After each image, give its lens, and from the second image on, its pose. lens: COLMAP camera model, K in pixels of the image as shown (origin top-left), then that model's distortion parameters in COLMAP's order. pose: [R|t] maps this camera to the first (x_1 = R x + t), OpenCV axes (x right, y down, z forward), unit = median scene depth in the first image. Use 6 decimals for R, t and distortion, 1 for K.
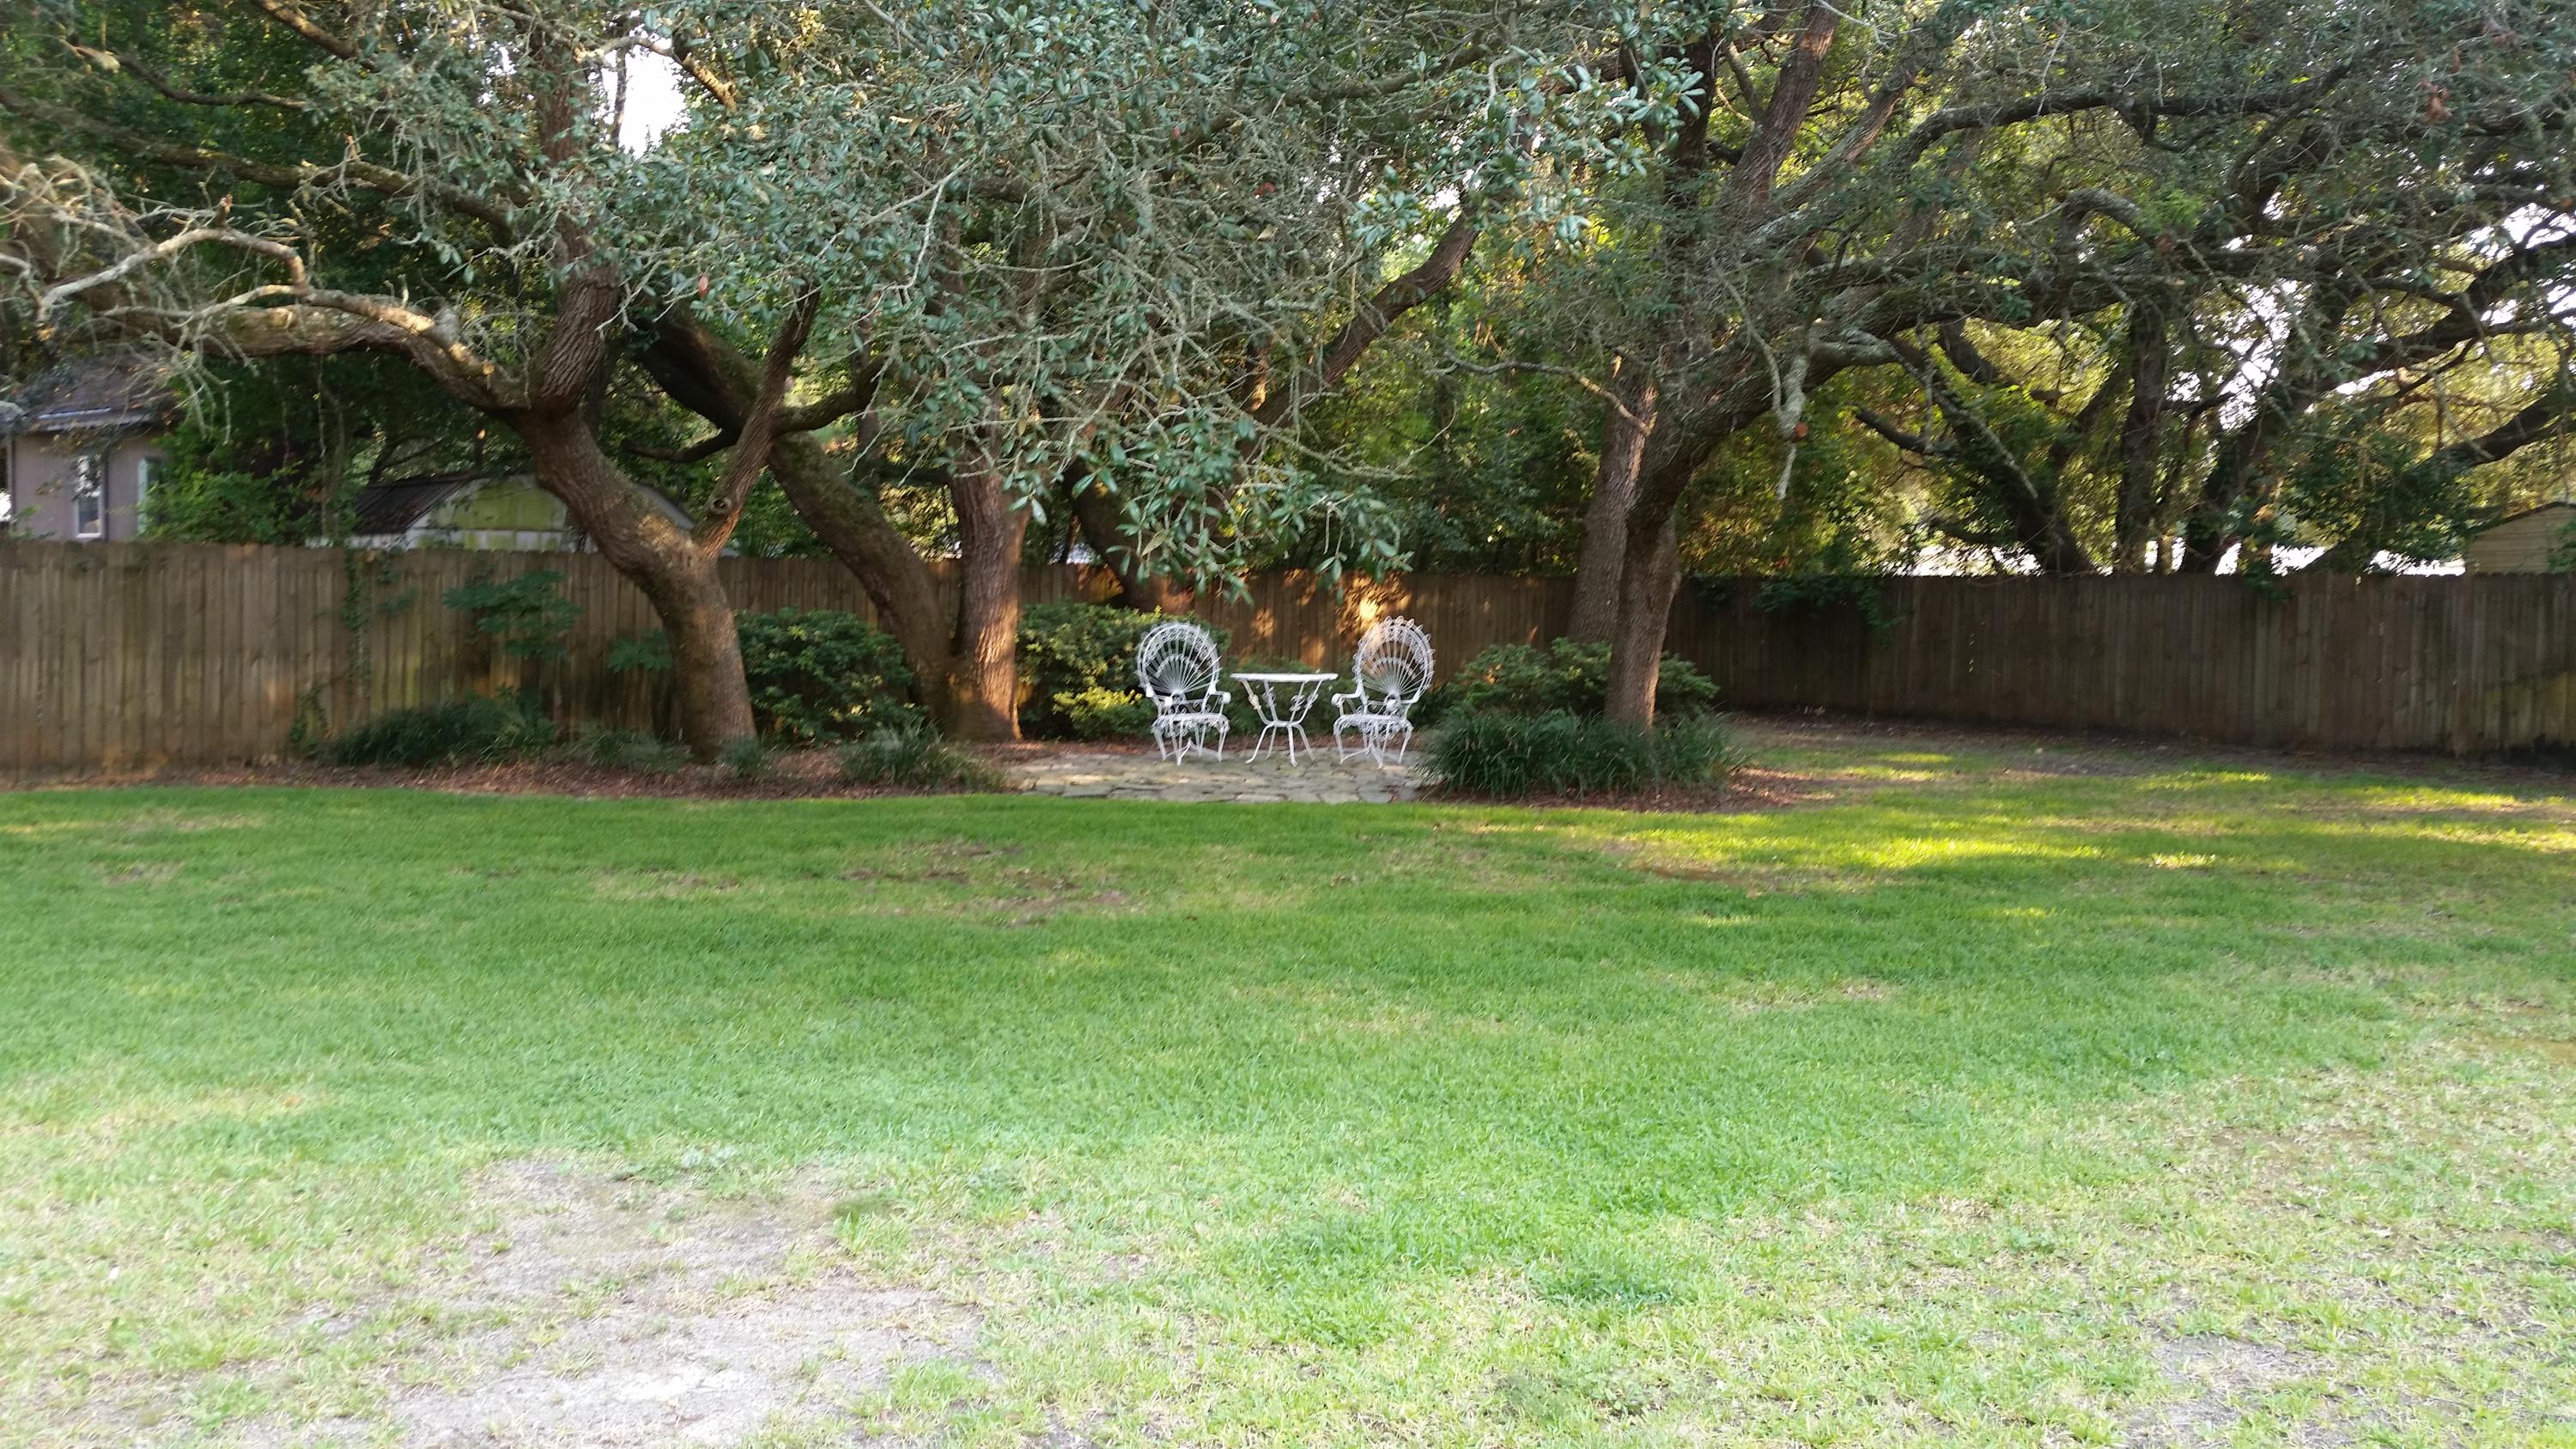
lens RADIAL K [[1969.0, 0, 1288.0], [0, 1969.0, 724.5], [0, 0, 1]] dist [0.003654, -0.105157]
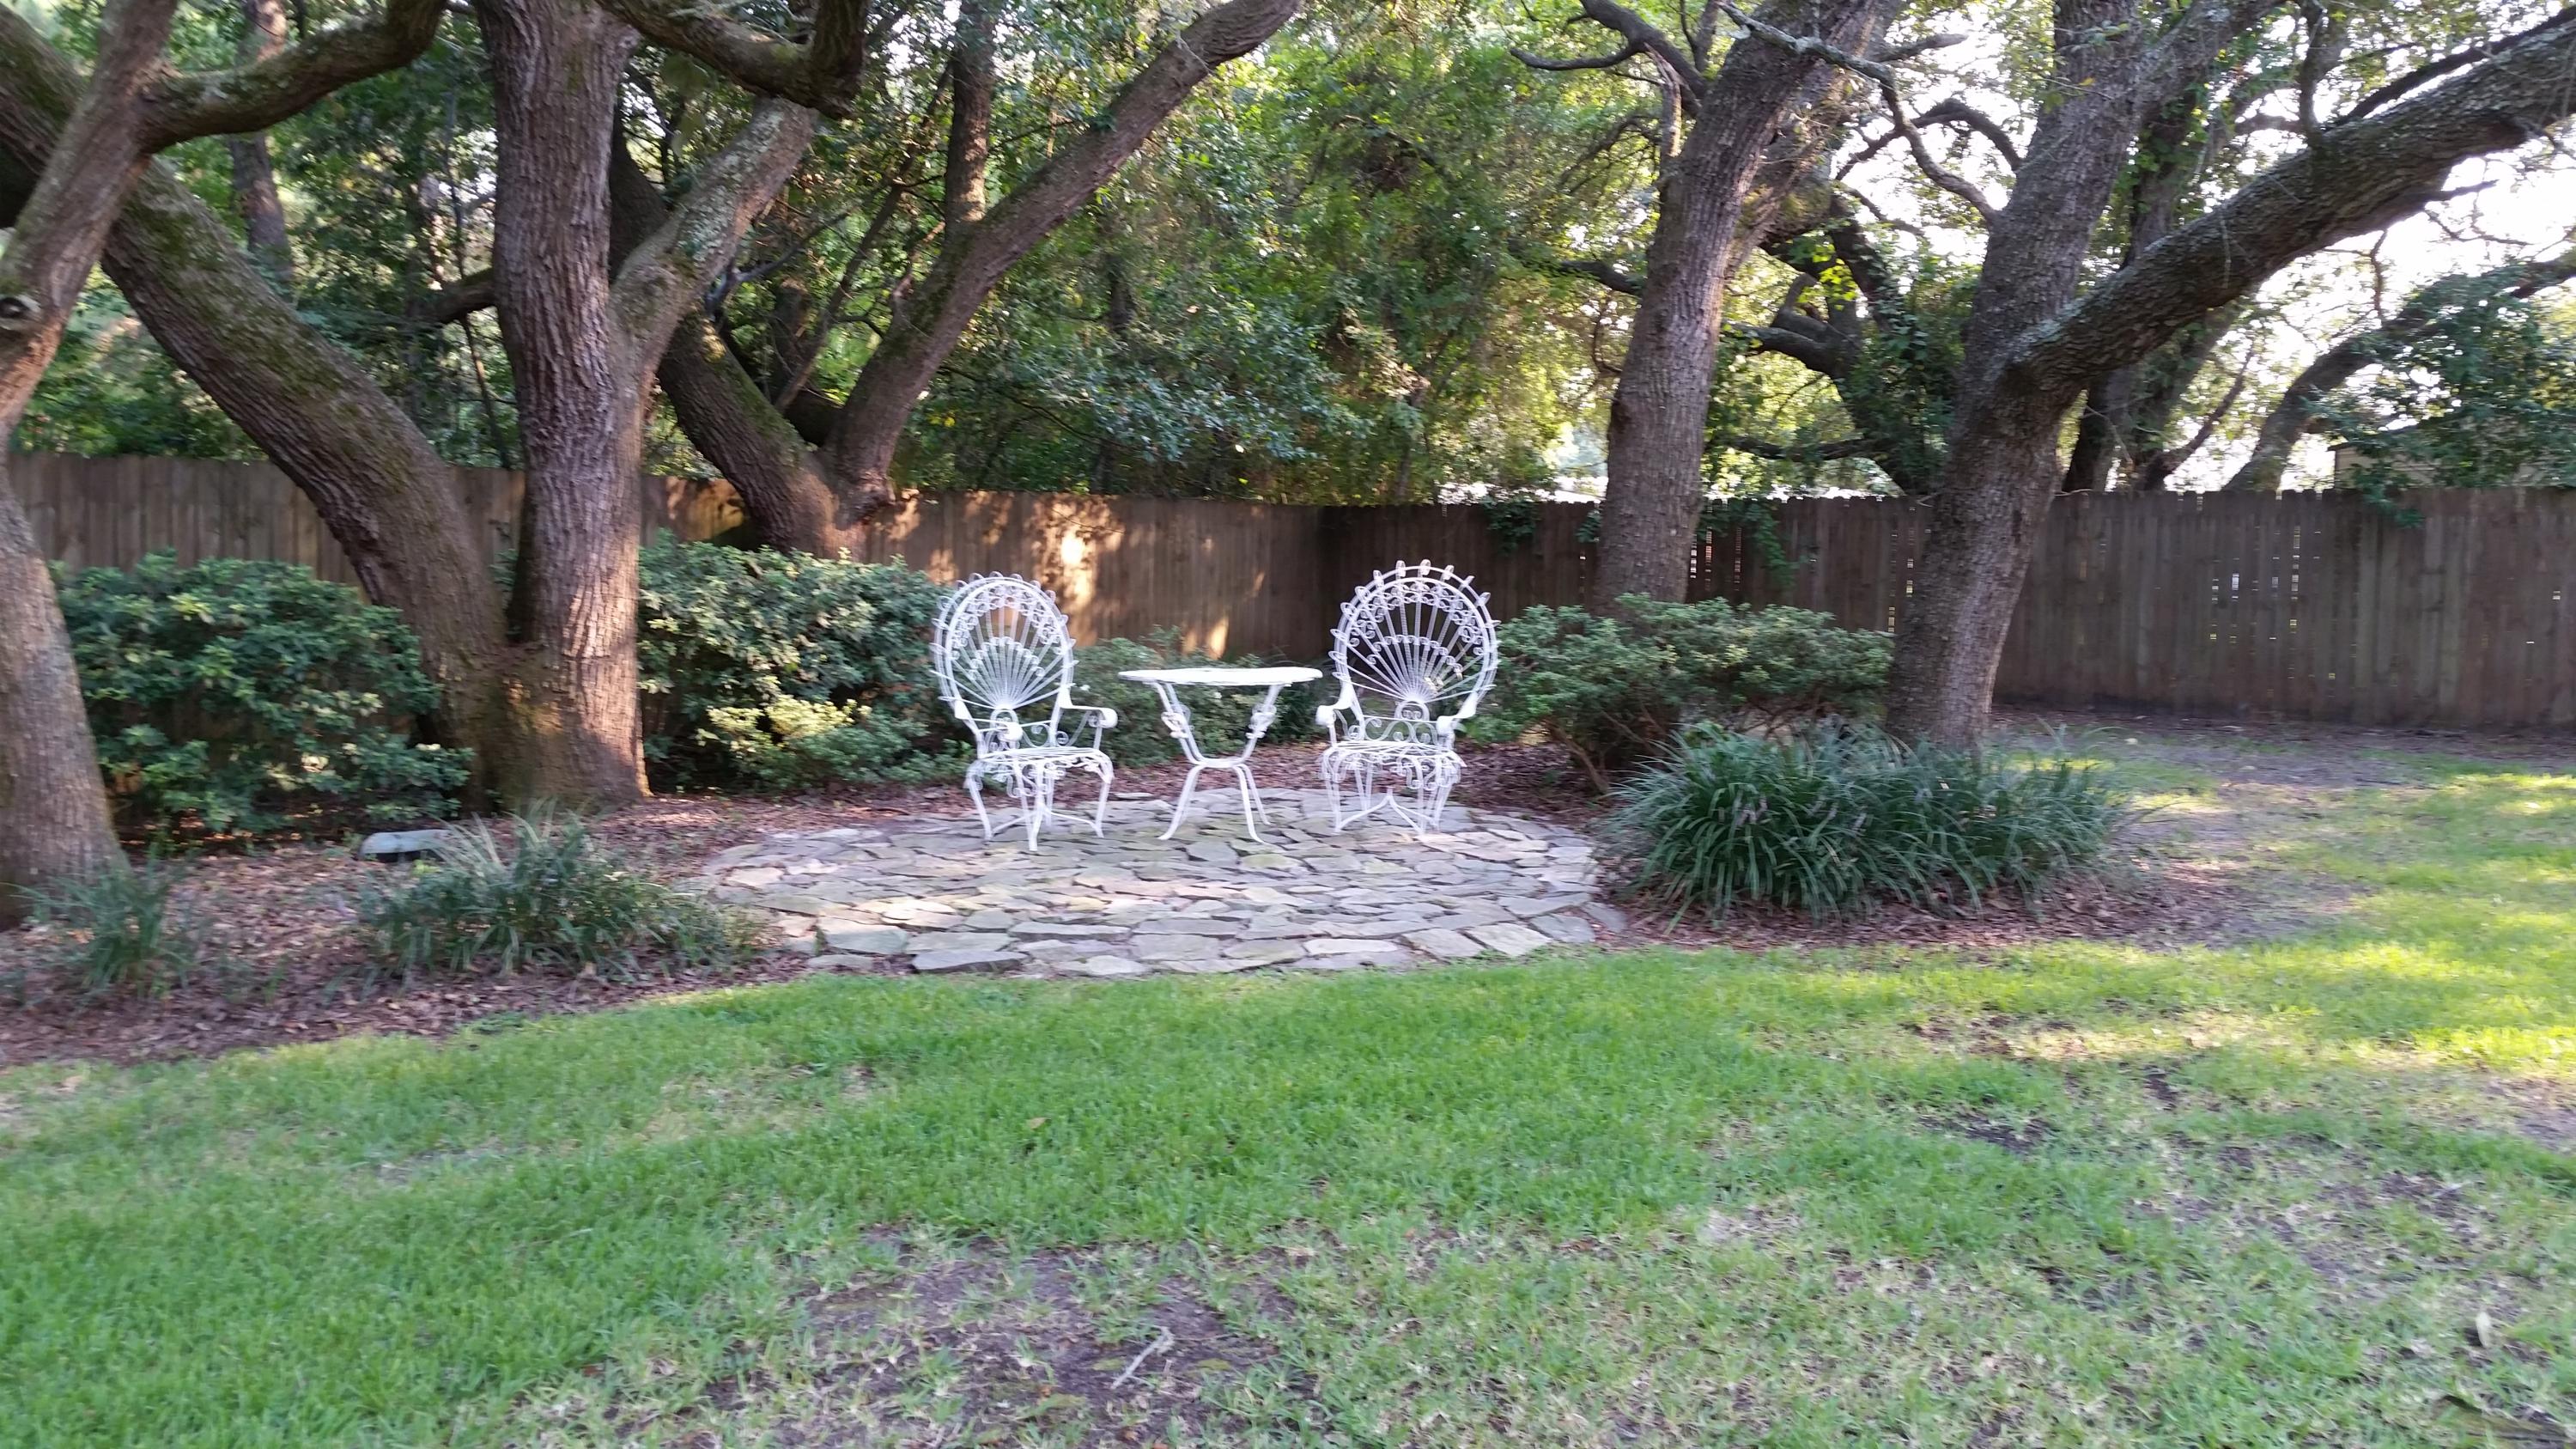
lens RADIAL K [[1969.0, 0, 1288.0], [0, 1969.0, 724.5], [0, 0, 1]] dist [0.003654, -0.105157]
pose [[0.948205, -0.036372, 0.315569, -0.143957], [0.027322, 0.999080, 0.033055, -0.026087], [-0.316481, -0.022721, 0.948327, 0.460234]]
